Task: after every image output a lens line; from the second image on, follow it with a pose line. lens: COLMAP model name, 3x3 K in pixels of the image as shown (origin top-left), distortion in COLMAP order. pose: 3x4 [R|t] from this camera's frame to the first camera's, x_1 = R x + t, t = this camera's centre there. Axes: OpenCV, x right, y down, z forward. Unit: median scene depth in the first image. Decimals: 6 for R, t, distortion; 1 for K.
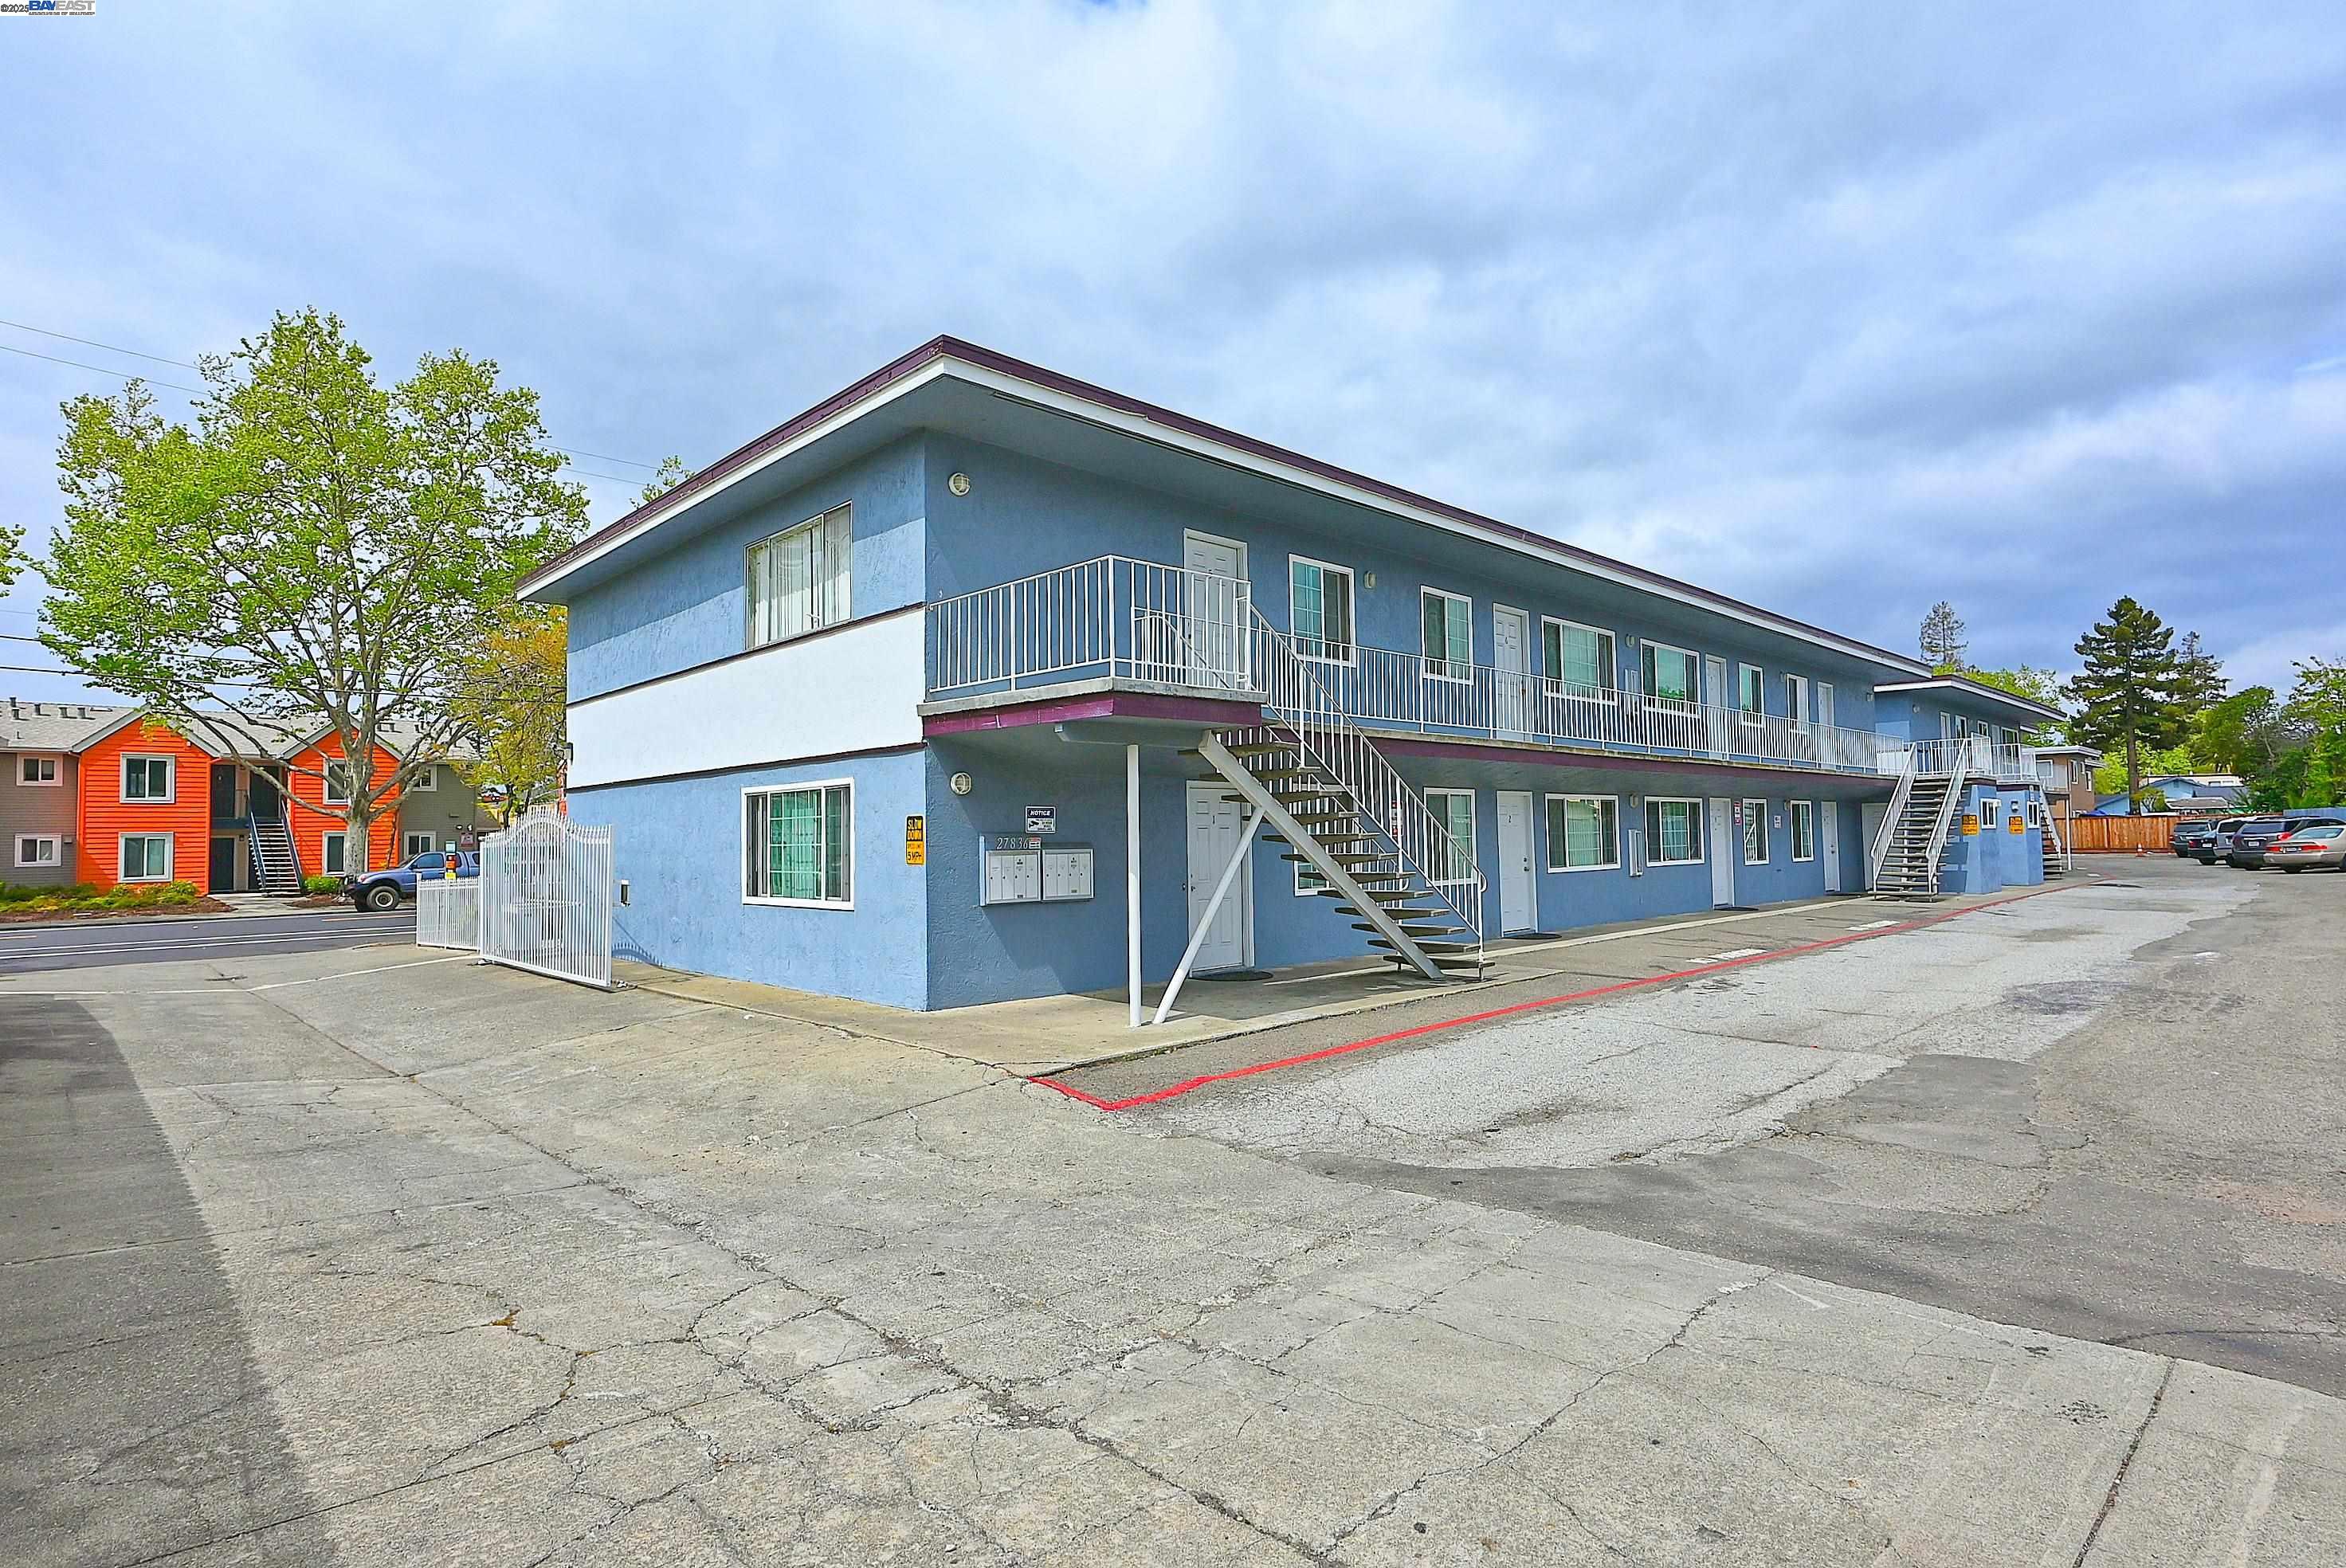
lens RADIAL K [[1183.2, 0, 1181.3], [0, 1183.2, 761.7], [0, 0, 1]] dist [-0.005002, 0.007328]
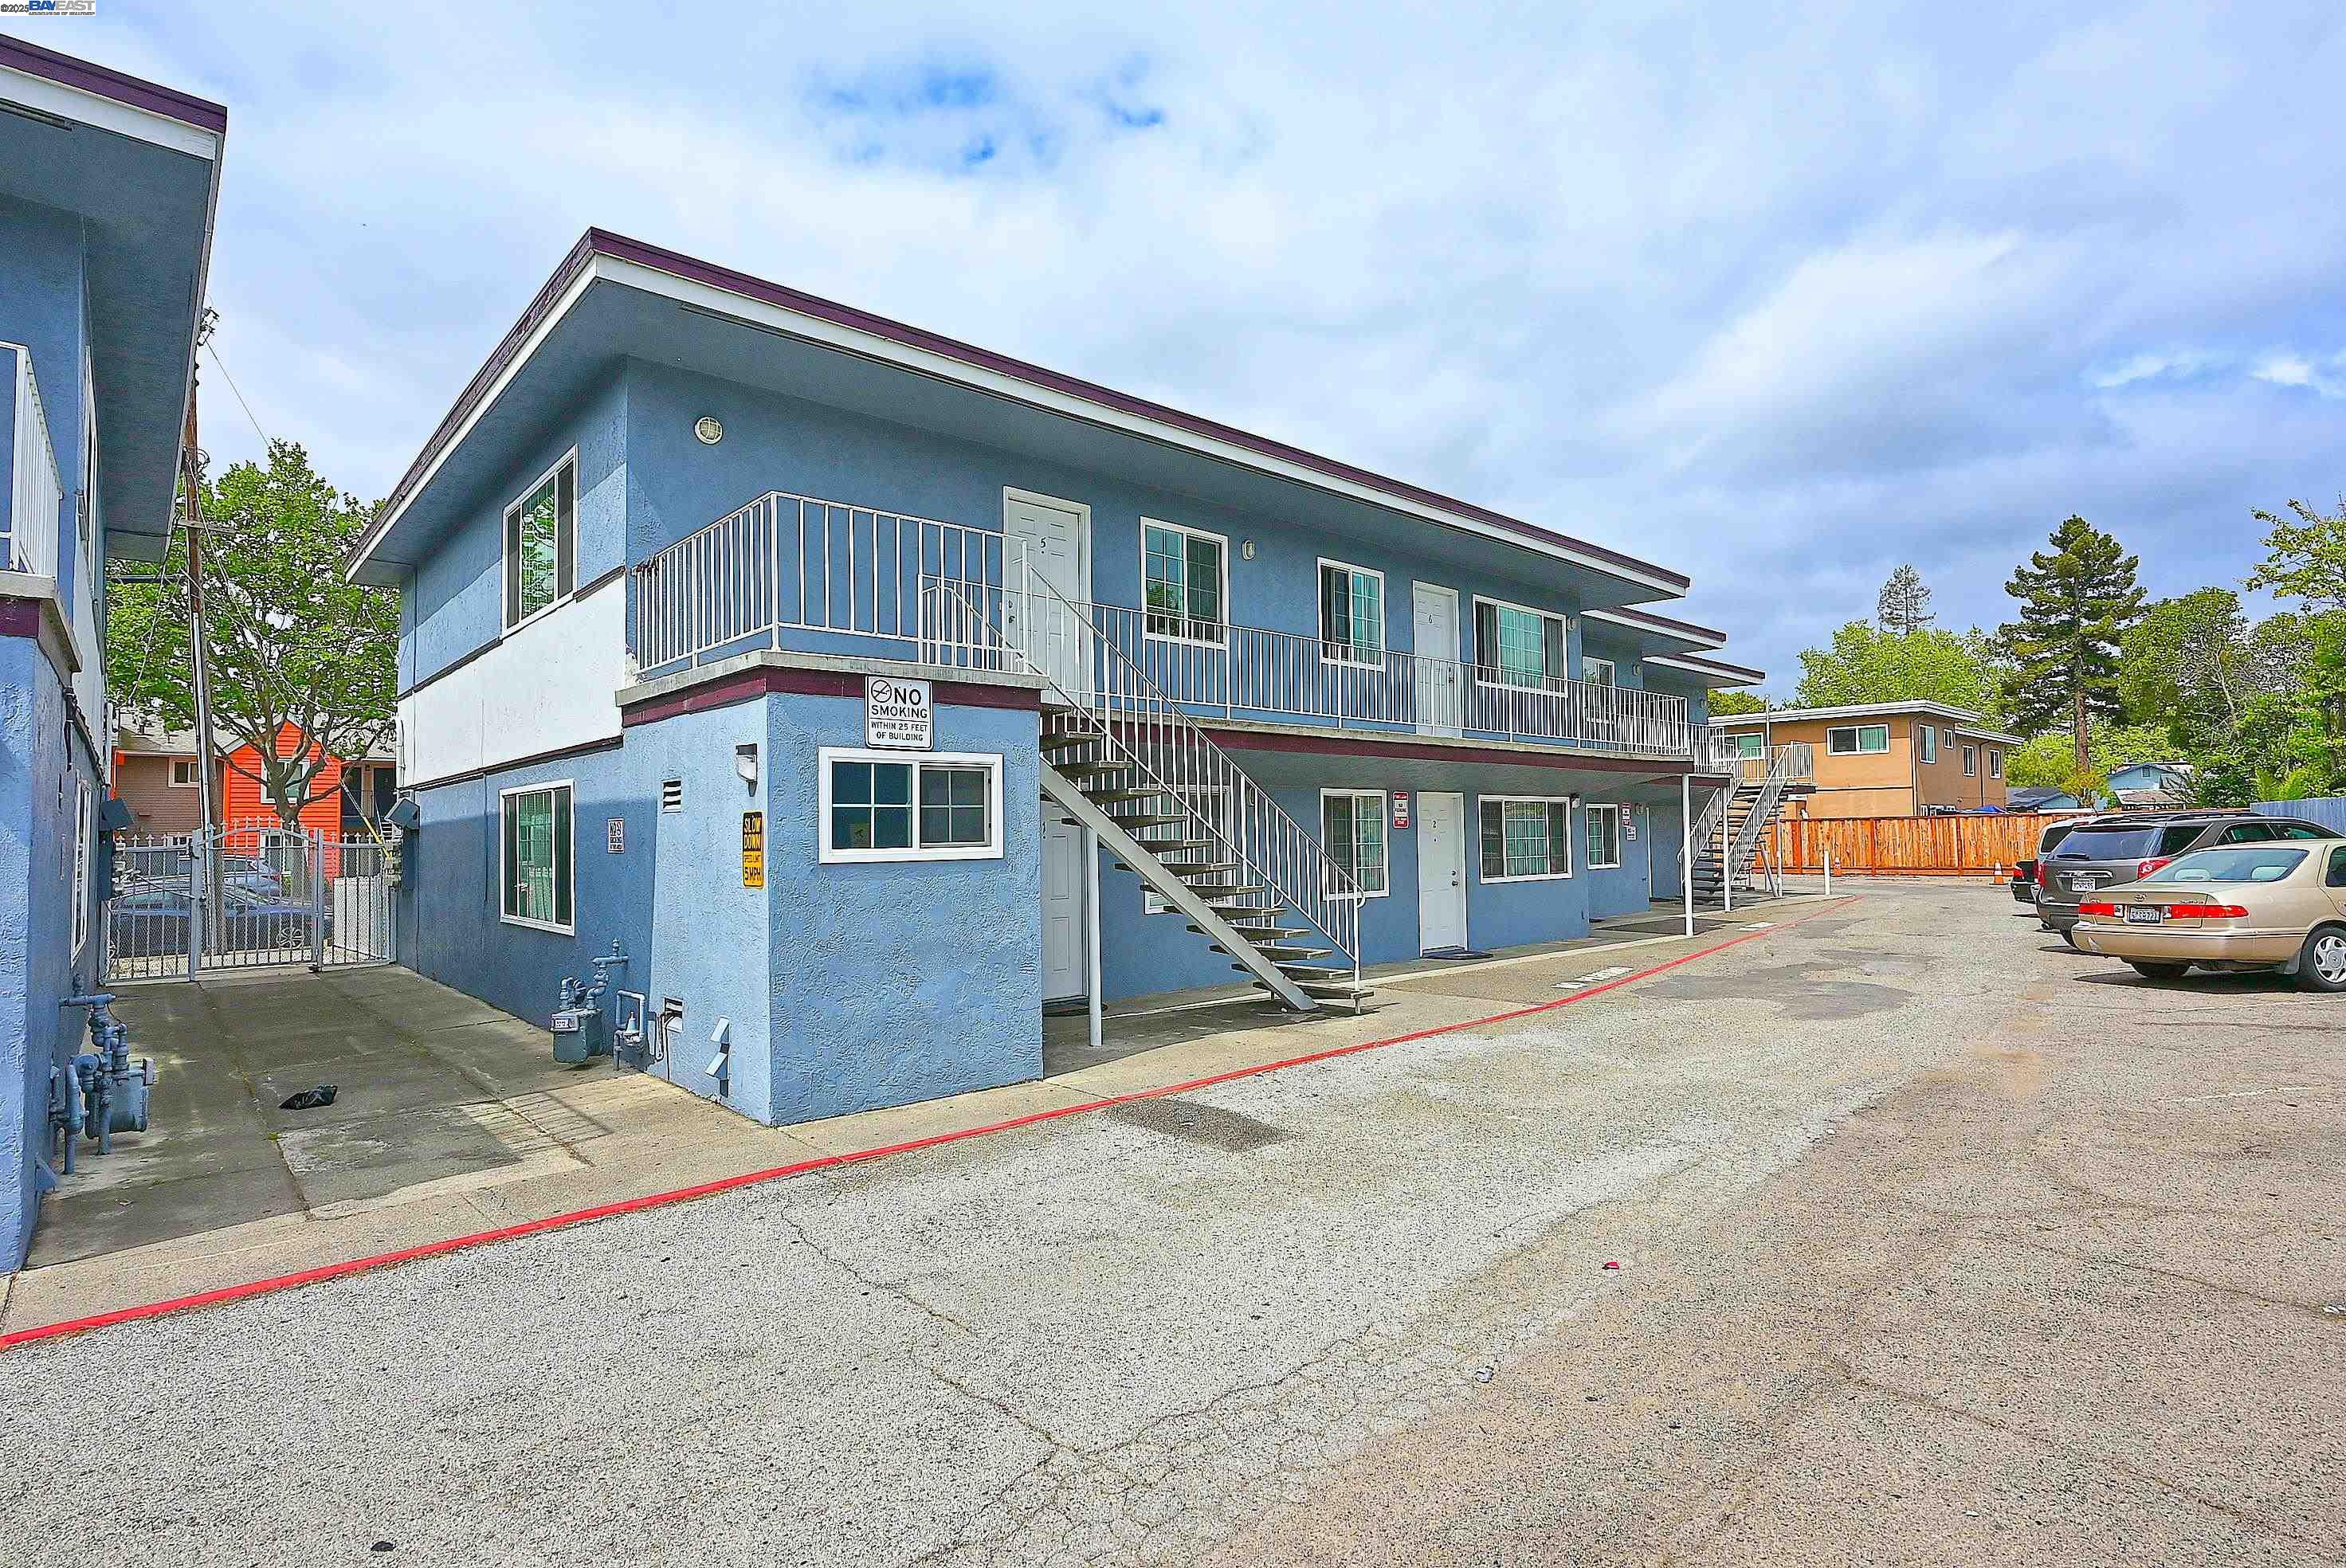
lens RADIAL K [[1165.6, 0, 1173.0], [0, 1165.6, 784.0], [0, 0, 1]] dist [-0.041410, 0.016273]
pose [[0.999025, -0.004121, -0.043948, 0.174229], [0.004740, 0.999891, 0.013997, 0.008345], [0.043886, -0.014191, 0.998936, 0.172428]]
